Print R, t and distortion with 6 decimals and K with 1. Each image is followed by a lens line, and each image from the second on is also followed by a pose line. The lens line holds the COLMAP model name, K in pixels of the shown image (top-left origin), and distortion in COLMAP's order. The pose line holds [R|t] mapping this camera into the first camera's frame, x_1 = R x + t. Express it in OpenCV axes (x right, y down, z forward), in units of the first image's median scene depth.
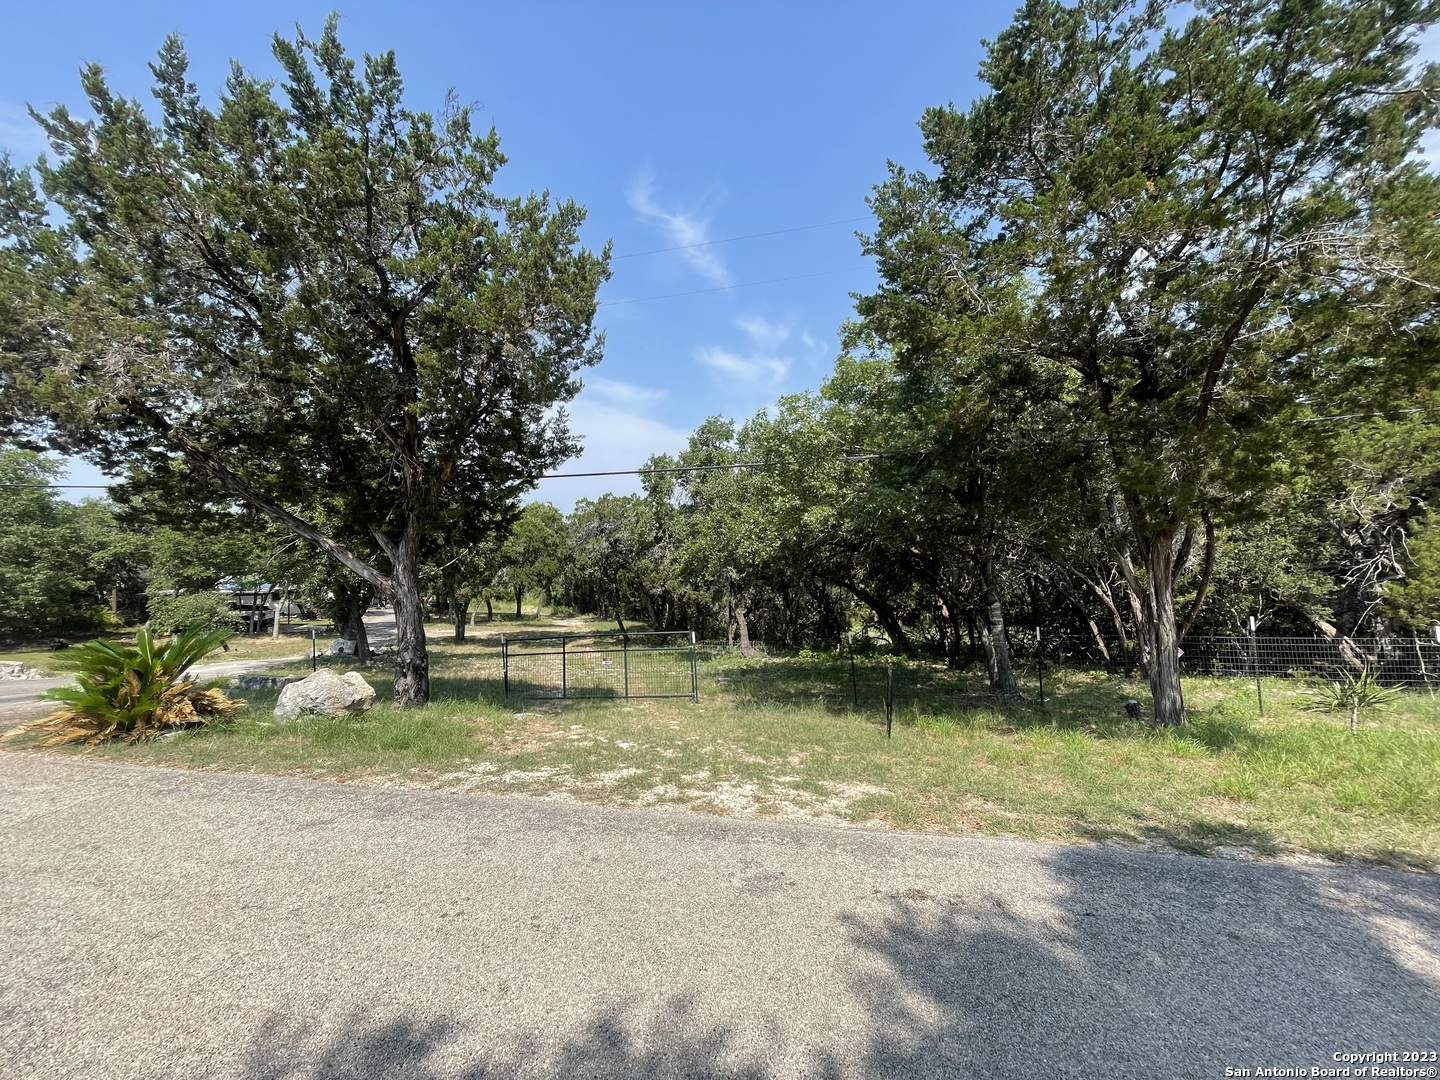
lens RADIAL K [[582.8, 0, 722.8], [0, 582.8, 538.3], [0, 0, 1]] dist [-0.010632, 0.001705]
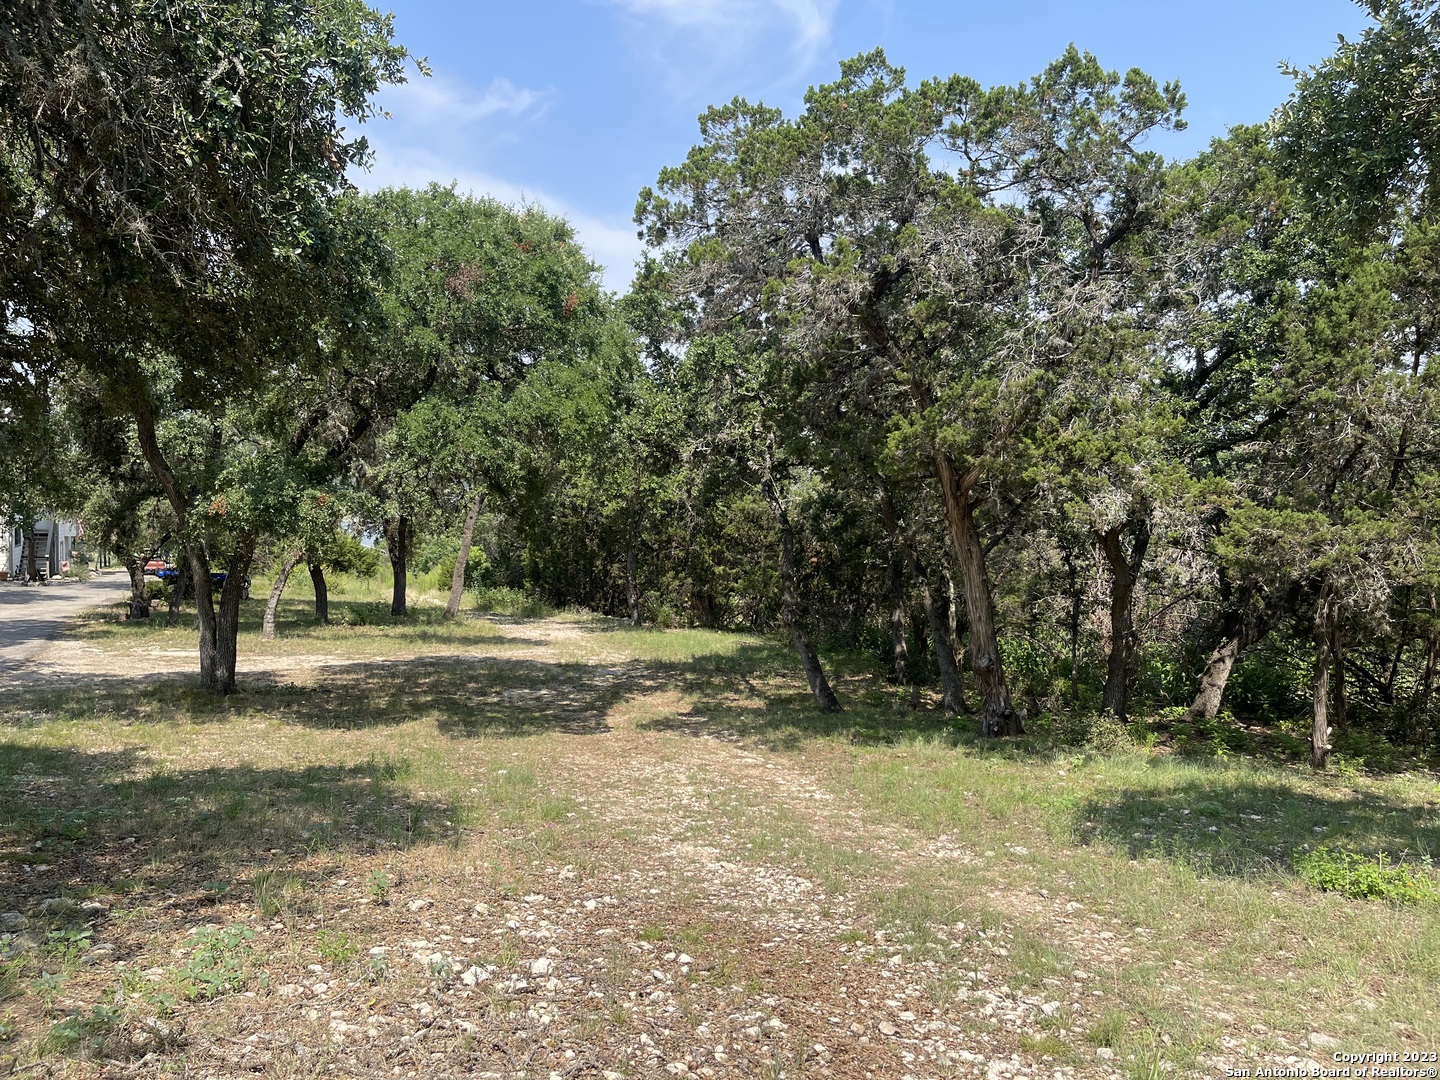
lens RADIAL K [[1076.7, 0, 718.9], [0, 1076.7, 541.2], [0, 0, 1]] dist [0.047860, -0.076666]
pose [[0.999629, 0.018486, -0.019990, -0.152964], [-0.017302, 0.998173, 0.057883, 0.052371], [0.021023, -0.057516, 0.998123, 0.368834]]
